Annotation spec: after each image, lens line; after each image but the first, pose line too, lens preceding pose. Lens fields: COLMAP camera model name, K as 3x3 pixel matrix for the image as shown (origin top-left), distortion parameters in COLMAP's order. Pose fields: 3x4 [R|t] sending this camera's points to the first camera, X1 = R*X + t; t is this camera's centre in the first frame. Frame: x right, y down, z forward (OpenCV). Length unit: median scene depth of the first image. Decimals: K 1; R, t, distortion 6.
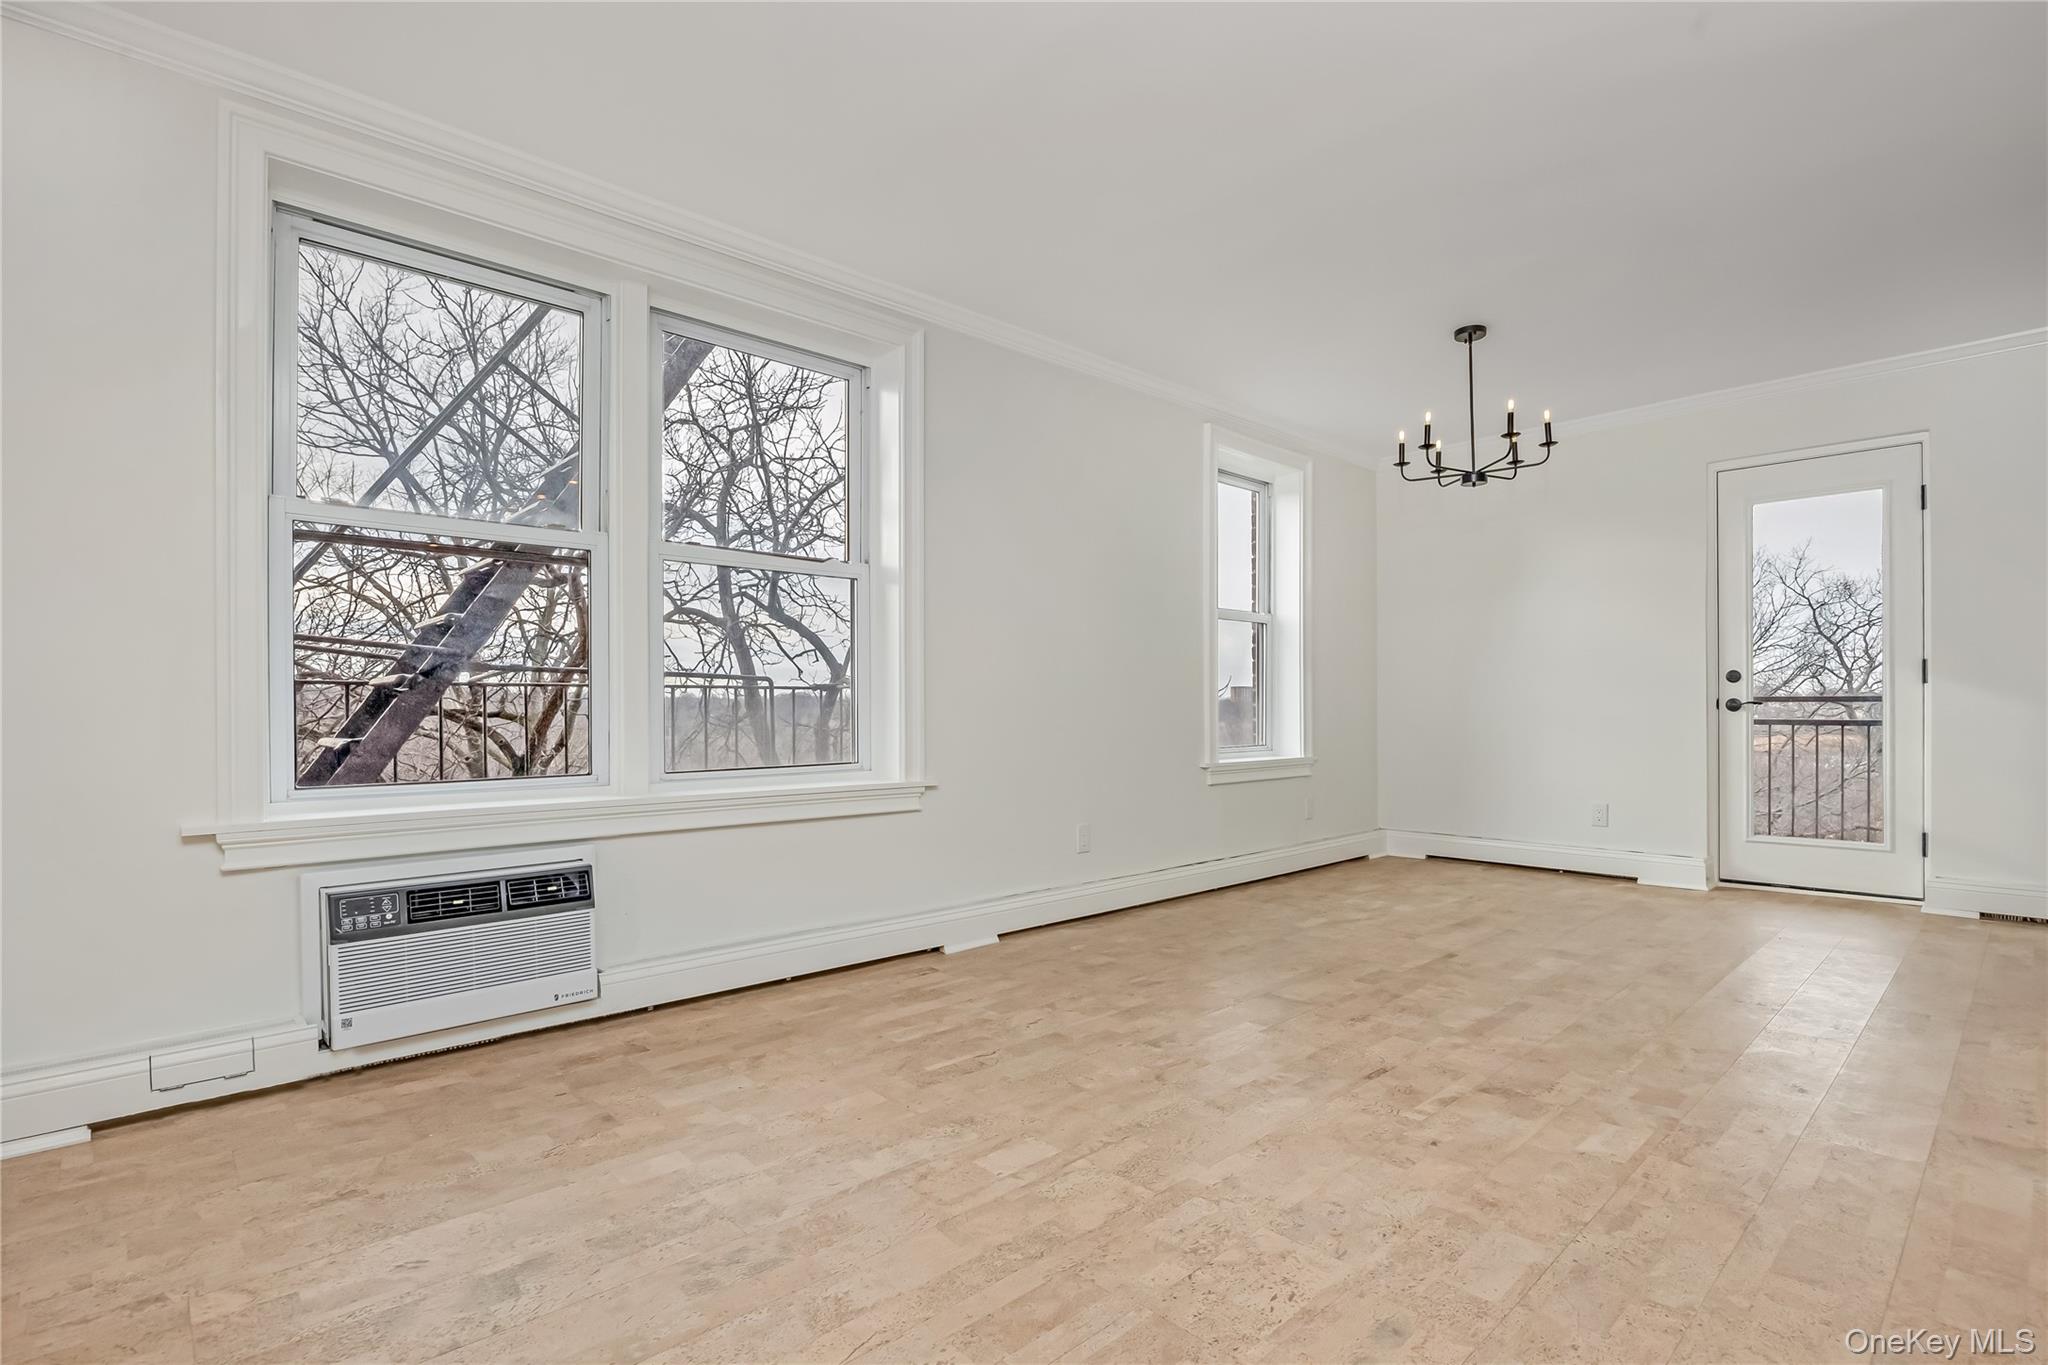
lens RADIAL K [[971.9, 0, 1031.9], [0, 971.9, 707.8], [0, 0, 1]] dist [-0.011710, -0.000017]
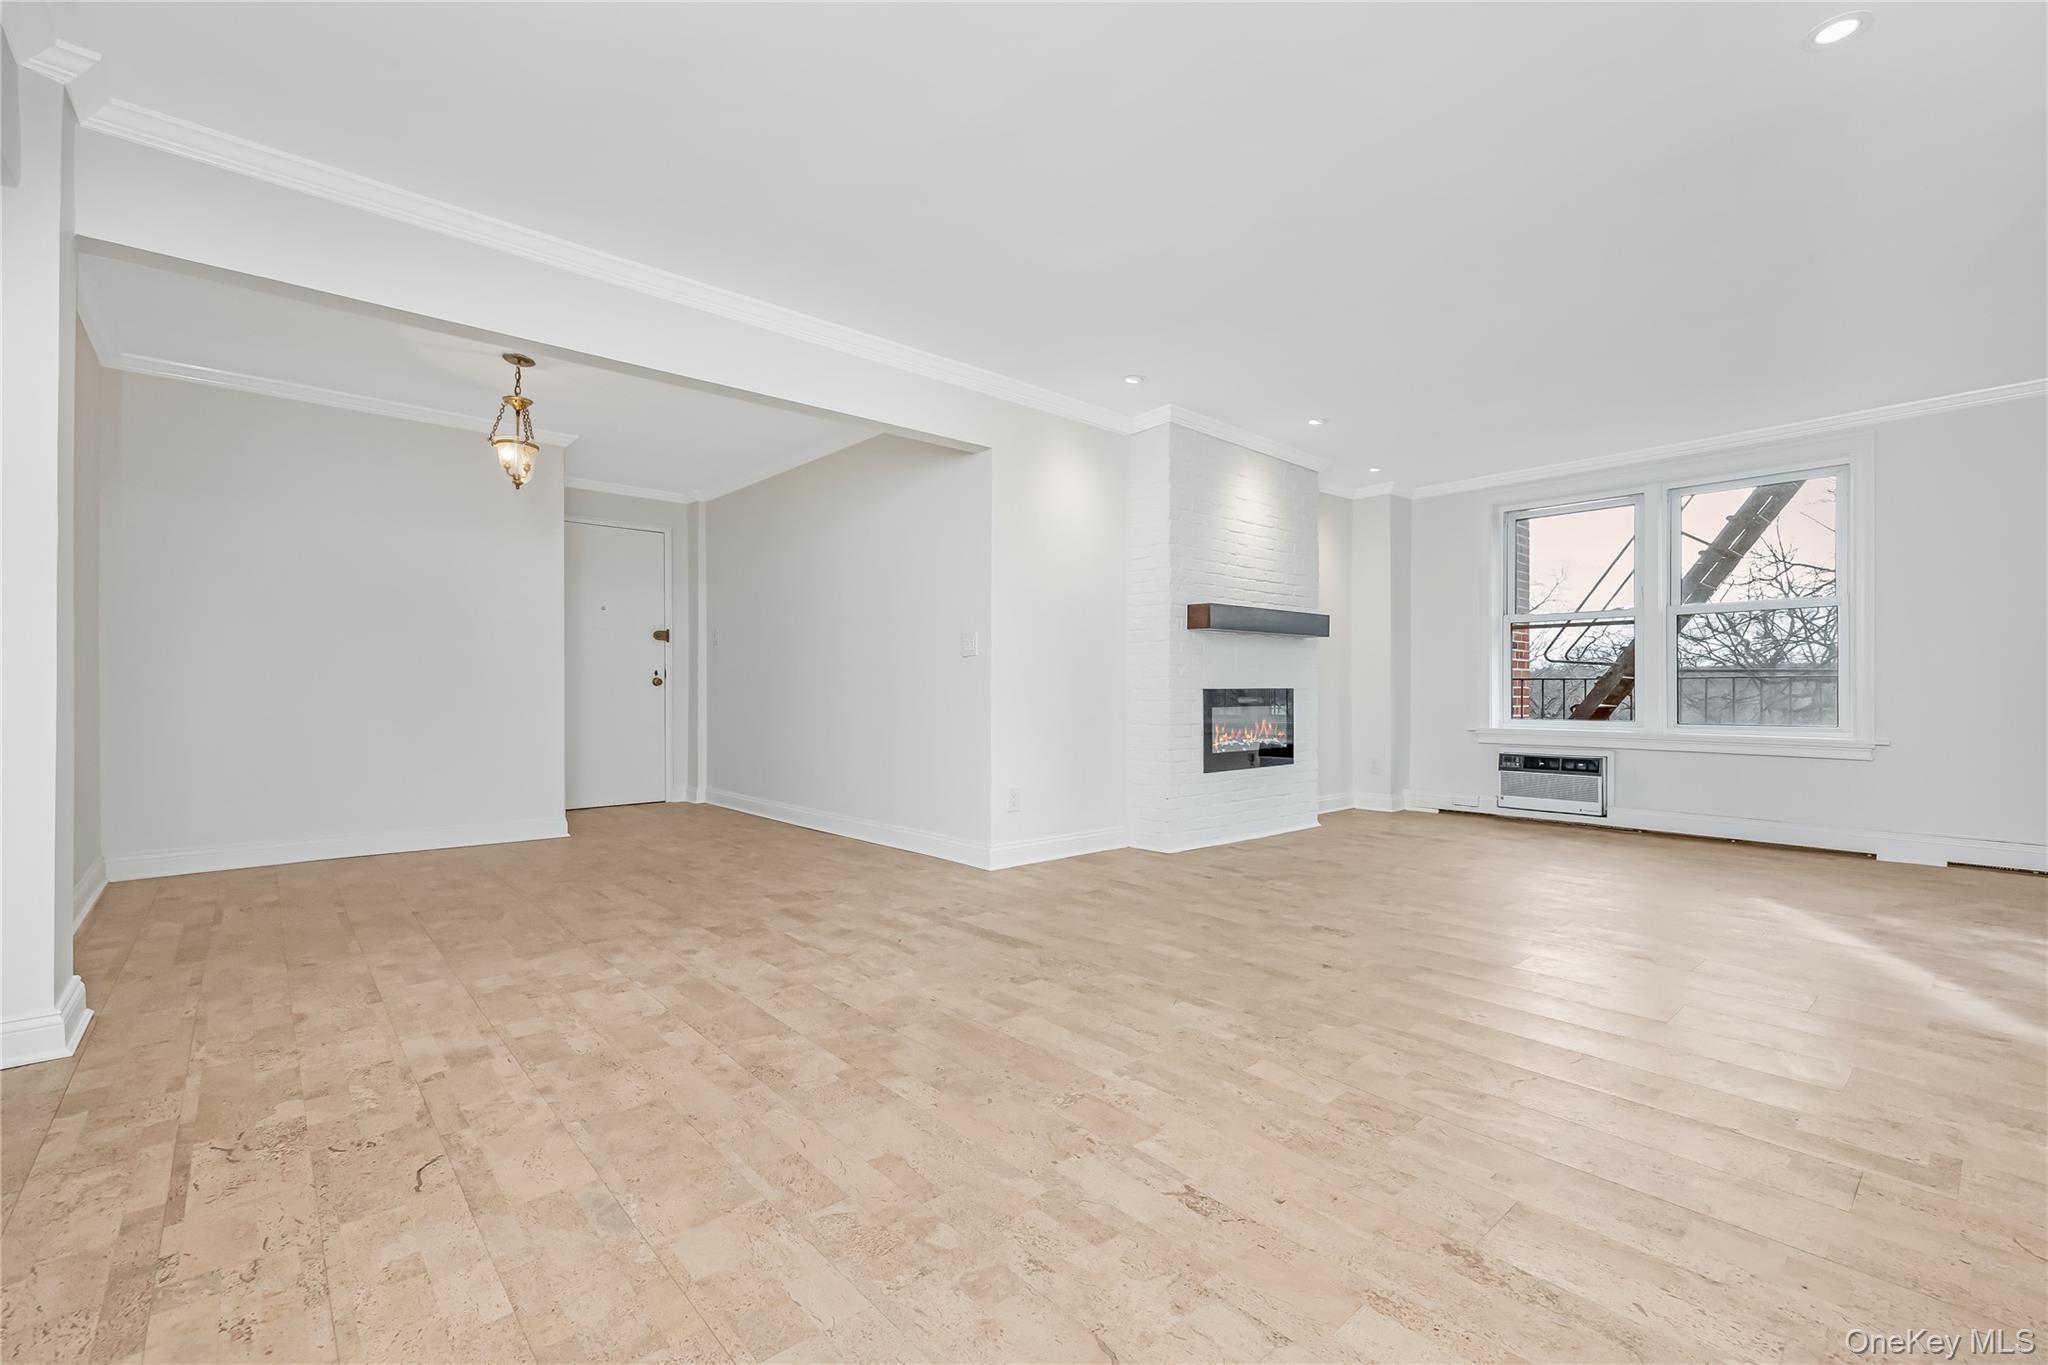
lens RADIAL K [[873.7, 0, 1032.9], [0, 873.7, 692.8], [0, 0, 1]] dist [0.015174, -0.005862]
pose [[-0.026548, 0.004964, -0.999635, 1.680641], [0.001190, 0.999987, 0.004934, -0.004886], [0.999647, -0.001058, -0.026554, -0.295587]]
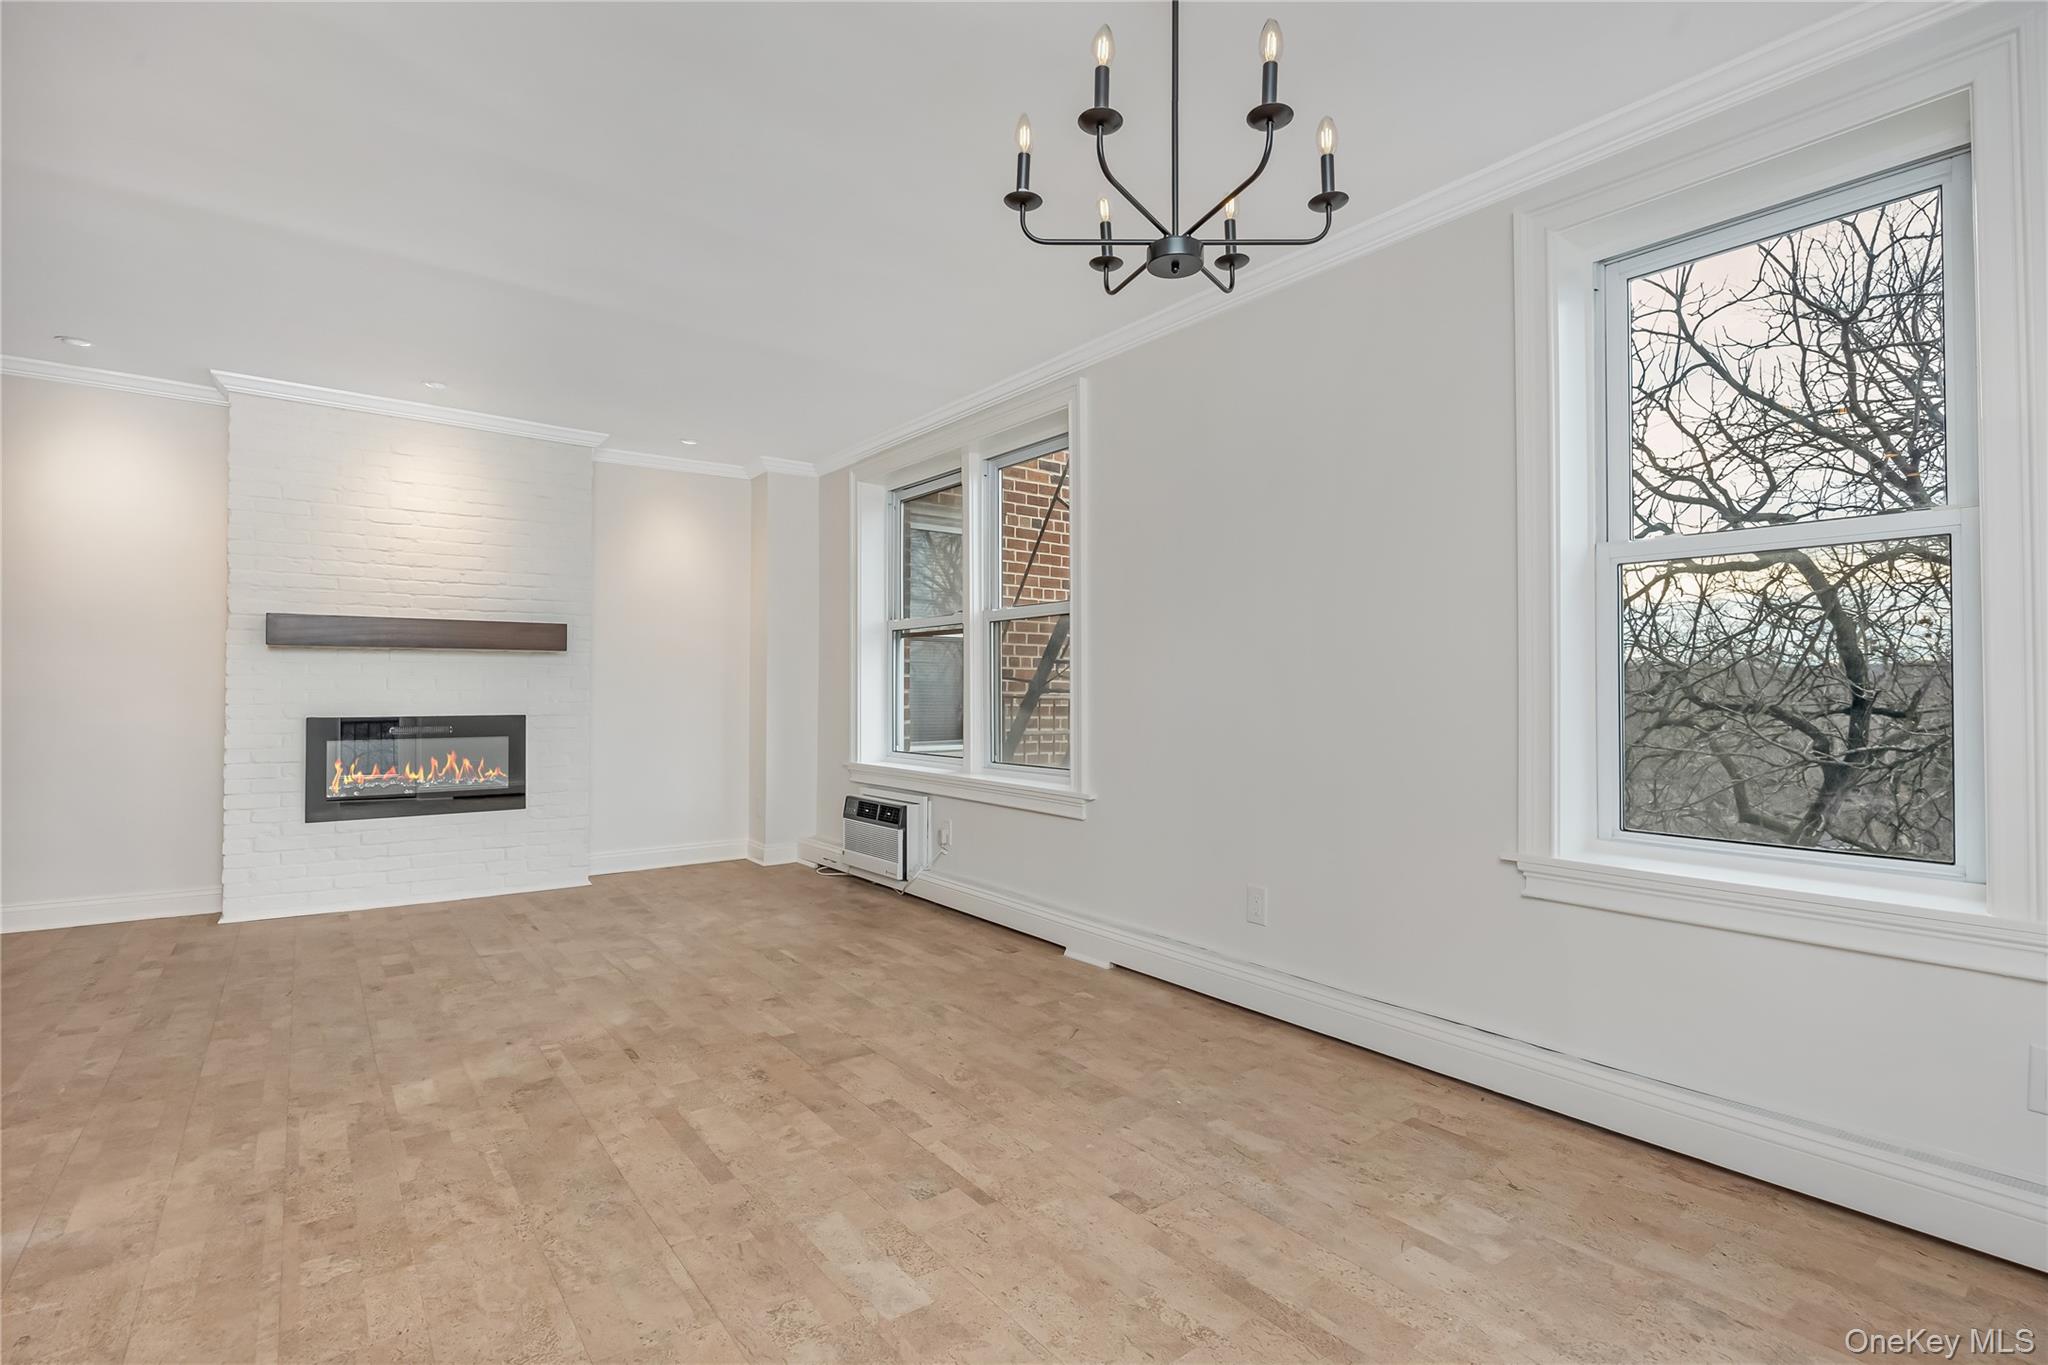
lens RADIAL K [[967.4, 0, 1033.6], [0, 967.4, 686.1], [0, 0, 1]] dist [-0.015729, 0.000041]
pose [[-0.104956, -0.001444, -0.994476, 1.313389], [-0.000465, 0.999999, -0.001402, -0.057596], [0.994477, 0.000315, -0.104957, 1.443252]]
